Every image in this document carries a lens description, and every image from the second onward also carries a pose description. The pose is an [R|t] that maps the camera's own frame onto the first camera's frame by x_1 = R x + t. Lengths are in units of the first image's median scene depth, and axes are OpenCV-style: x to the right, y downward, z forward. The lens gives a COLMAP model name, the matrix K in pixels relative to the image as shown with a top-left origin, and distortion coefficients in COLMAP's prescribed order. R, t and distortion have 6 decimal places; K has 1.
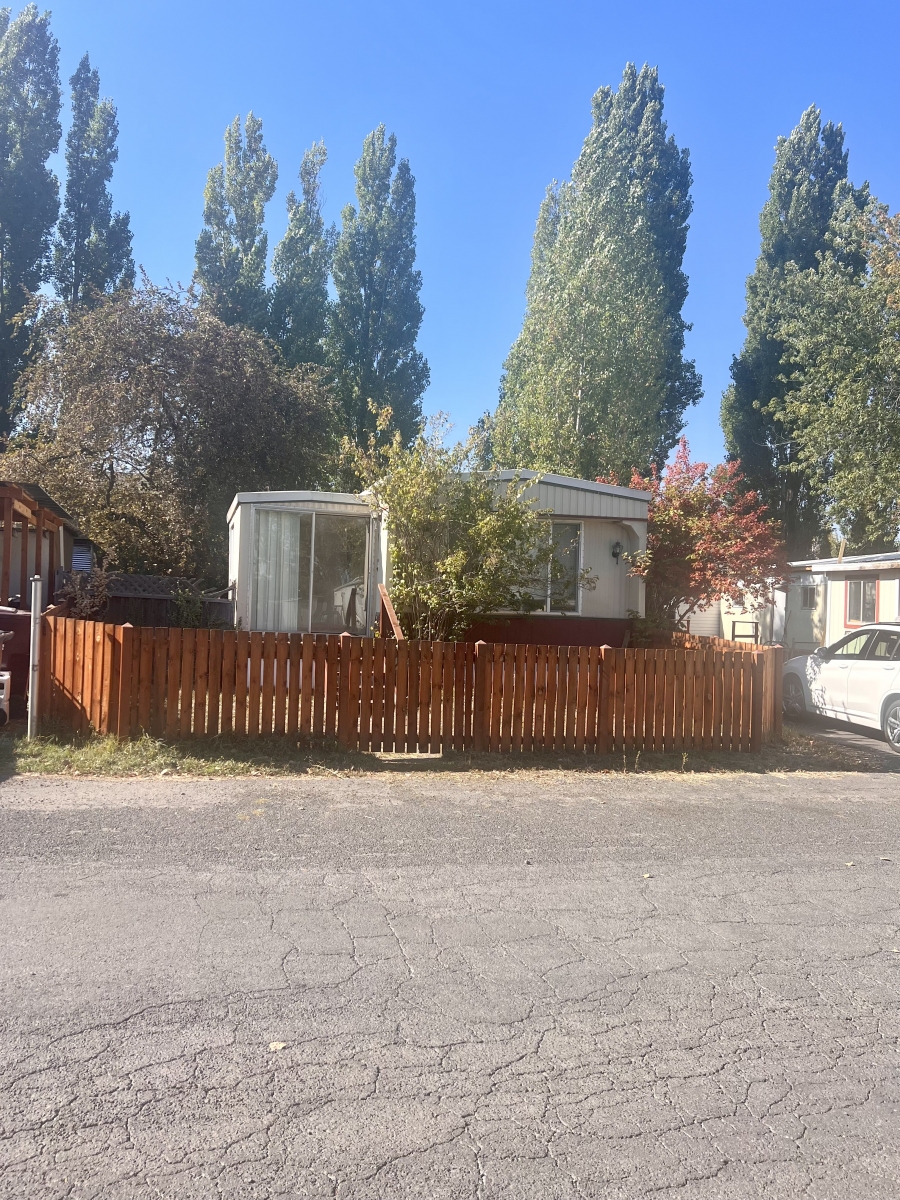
lens RADIAL K [[895.0, 0, 425.8], [0, 895.0, 600.3], [0, 0, 1]] dist [0.058297, -0.051532]
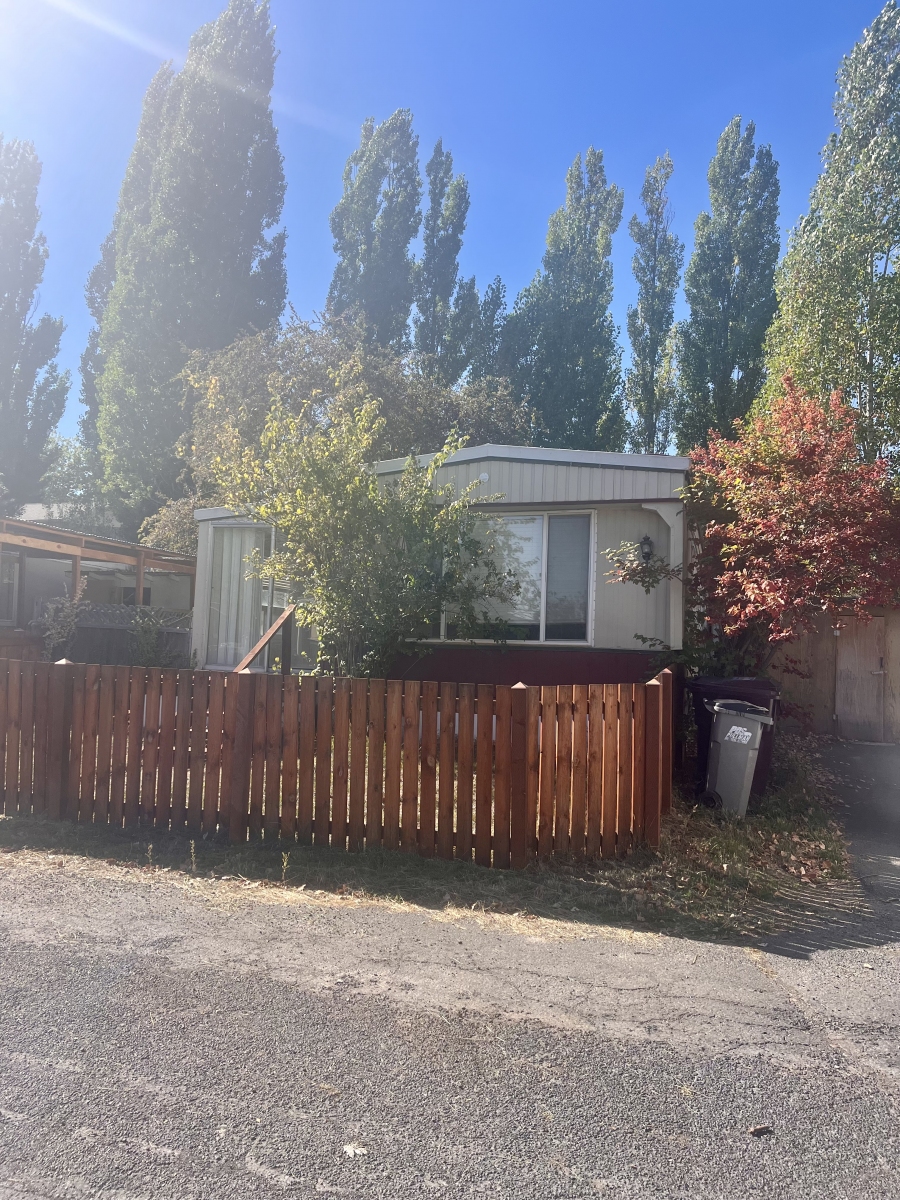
lens RADIAL K [[886.4, 0, 444.5], [0, 886.4, 618.7], [0, 0, 1]] dist [0.041379, -0.048211]
pose [[0.853459, -0.025157, -0.520552, 0.161911], [-0.000391, 0.998803, -0.048911, 0.011099], [0.521160, 0.041948, 0.852428, 0.132763]]
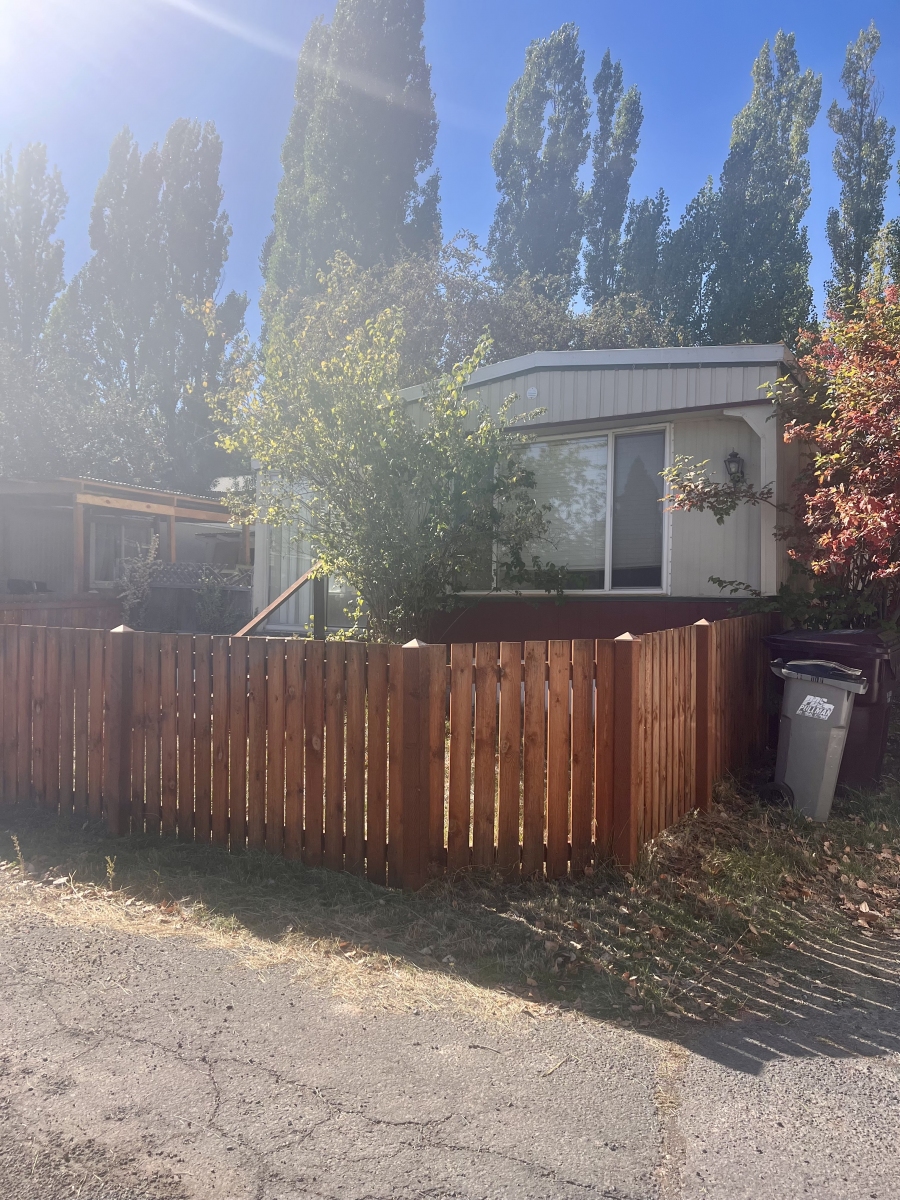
lens RADIAL K [[886.4, 0, 444.5], [0, 886.4, 618.7], [0, 0, 1]] dist [0.041379, -0.048211]
pose [[0.705986, -0.014038, -0.708087, 0.174639], [0.014031, 0.999885, -0.005833, 0.012647], [0.708087, -0.005817, 0.706101, 0.190888]]
